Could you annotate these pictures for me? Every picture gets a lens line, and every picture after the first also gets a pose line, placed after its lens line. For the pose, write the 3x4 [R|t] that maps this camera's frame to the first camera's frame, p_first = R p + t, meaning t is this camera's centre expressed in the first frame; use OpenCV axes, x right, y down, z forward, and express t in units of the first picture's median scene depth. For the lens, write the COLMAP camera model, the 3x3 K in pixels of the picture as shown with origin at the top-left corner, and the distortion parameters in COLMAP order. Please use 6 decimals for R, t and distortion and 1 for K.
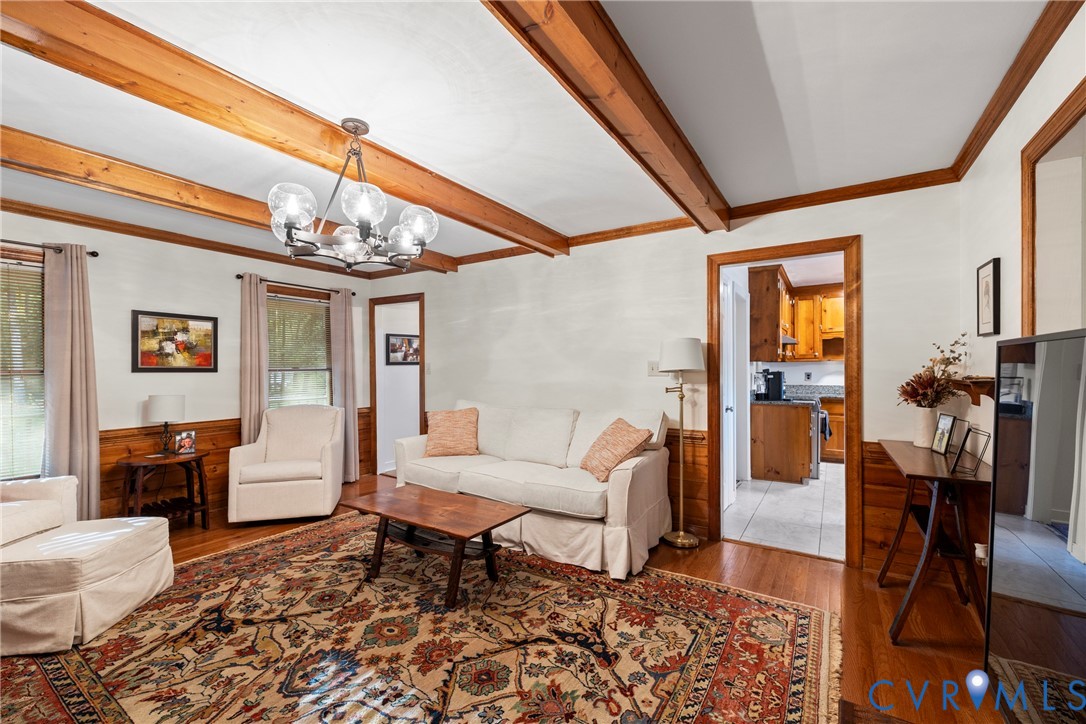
lens RADIAL K [[462.2, 0, 534.2], [0, 462.2, 366.7], [0, 0, 1]] dist [0.005958, 0.000826]
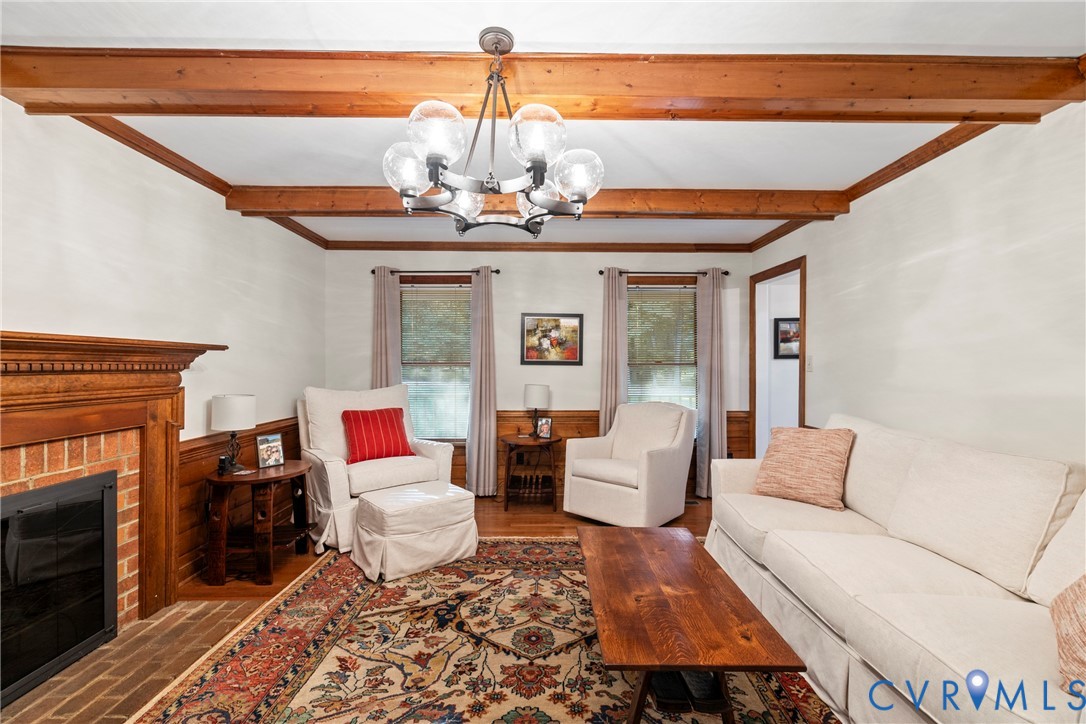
lens RADIAL K [[462.2, 0, 548.1], [0, 462.2, 362.2], [0, 0, 1]] dist [0.005958, 0.000826]
pose [[0.556151, 0.005473, -0.831063, 0.196908], [-0.003800, 0.999985, 0.004043, 0.000775], [0.831072, 0.000910, 0.556163, 0.436441]]
